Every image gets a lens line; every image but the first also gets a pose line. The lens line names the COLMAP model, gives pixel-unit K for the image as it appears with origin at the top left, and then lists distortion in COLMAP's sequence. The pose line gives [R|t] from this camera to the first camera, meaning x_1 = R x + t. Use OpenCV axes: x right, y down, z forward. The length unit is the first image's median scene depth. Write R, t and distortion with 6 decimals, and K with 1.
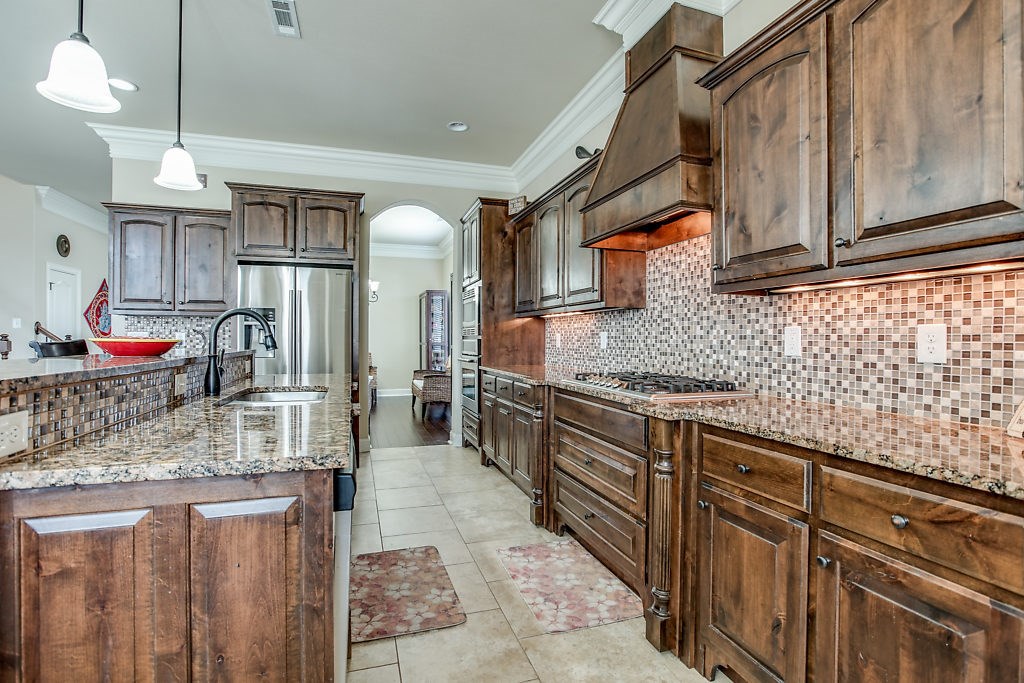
lens RADIAL K [[477.1, 0, 512.8], [0, 477.1, 339.4], [0, 0, 1]] dist [-0.047989, 0.012149]
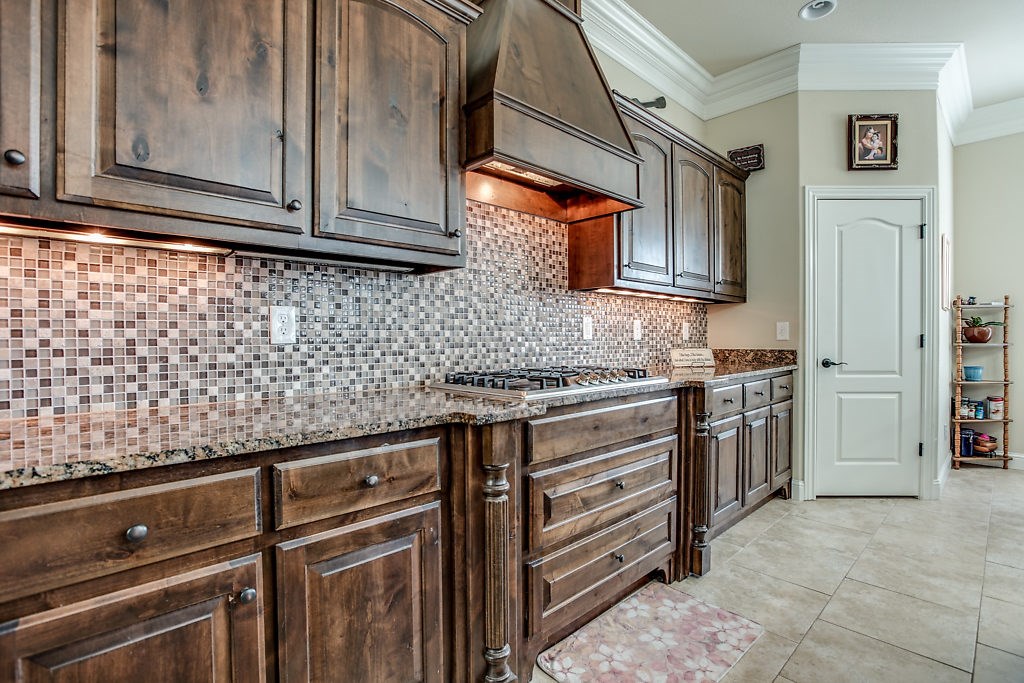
lens RADIAL K [[477.1, 0, 508.0], [0, 477.1, 346.1], [0, 0, 1]] dist [-0.047989, 0.012149]
pose [[-0.412398, -0.019202, 0.910801, -0.414530], [0.003645, 0.999735, 0.022728, 0.016727], [-0.910996, 0.012693, -0.412219, 1.364786]]
